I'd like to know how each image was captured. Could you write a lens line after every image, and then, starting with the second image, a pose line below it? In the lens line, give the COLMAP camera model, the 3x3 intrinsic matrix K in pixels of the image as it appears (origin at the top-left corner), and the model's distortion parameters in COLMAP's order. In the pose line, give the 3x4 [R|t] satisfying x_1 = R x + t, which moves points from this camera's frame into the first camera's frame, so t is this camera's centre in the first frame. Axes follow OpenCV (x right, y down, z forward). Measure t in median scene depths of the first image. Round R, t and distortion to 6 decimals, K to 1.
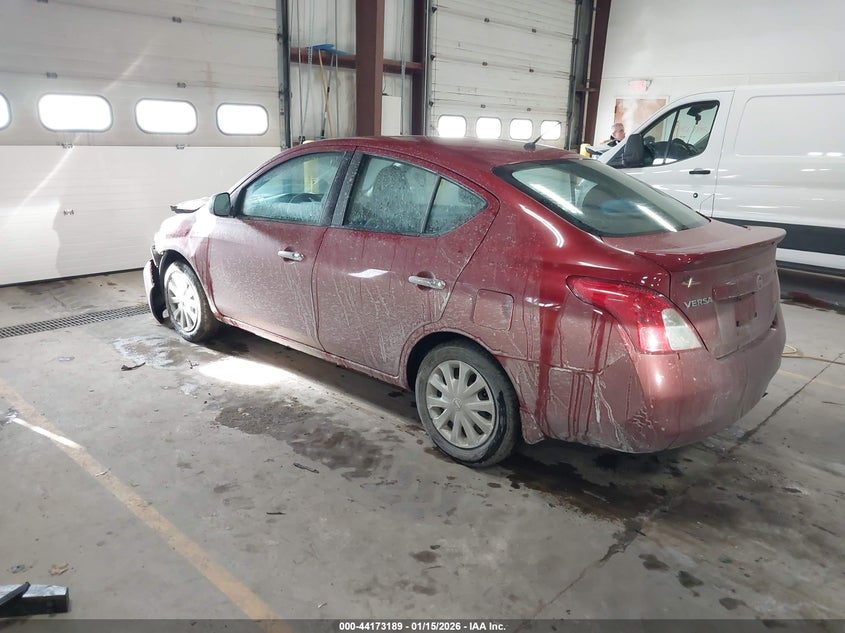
lens RADIAL K [[611.7, 0, 418.5], [0, 611.7, 358.0], [0, 0, 1]] dist [-0.004974, 0.001160]
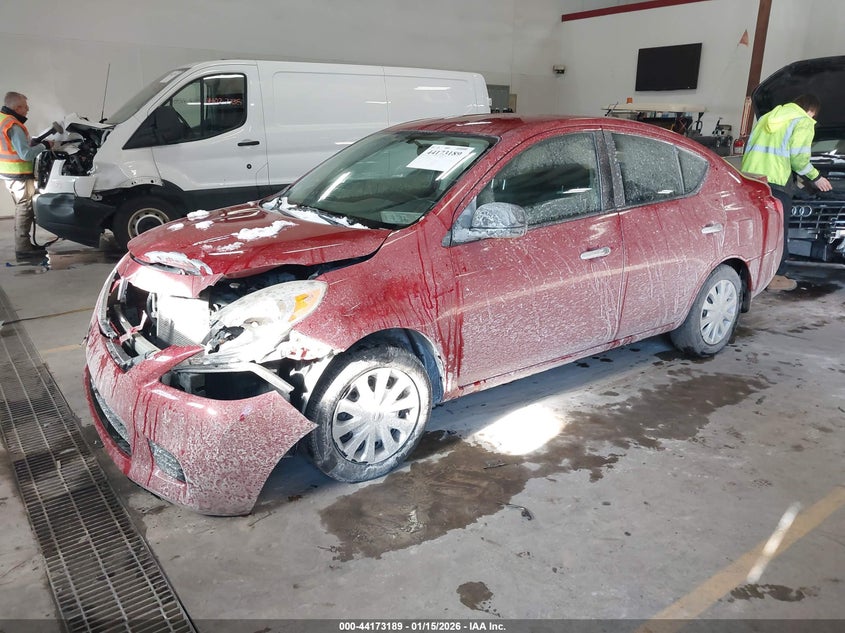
lens RADIAL K [[687.8, 0, 422.5], [0, 687.8, 316.5], [0, 0, 1]] dist [-0.002061, 0.051128]
pose [[0.177164, -0.312112, 0.933380, -1.347803], [0.343259, 0.908425, 0.238614, -0.460937], [-0.922381, 0.278118, 0.268075, 1.084157]]
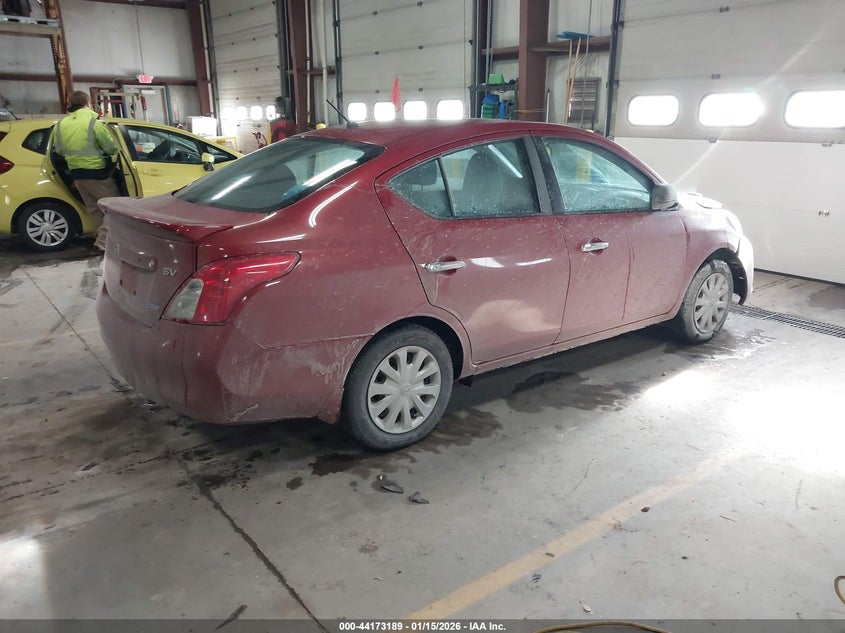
lens RADIAL K [[687.8, 0, 422.5], [0, 687.8, 316.5], [0, 0, 1]] dist [-0.002061, 0.051128]
pose [[-0.133276, 0.251284, -0.958694, 1.358994], [-0.355494, 0.890832, 0.282917, -0.435309], [0.925128, 0.378516, -0.029397, 1.272243]]
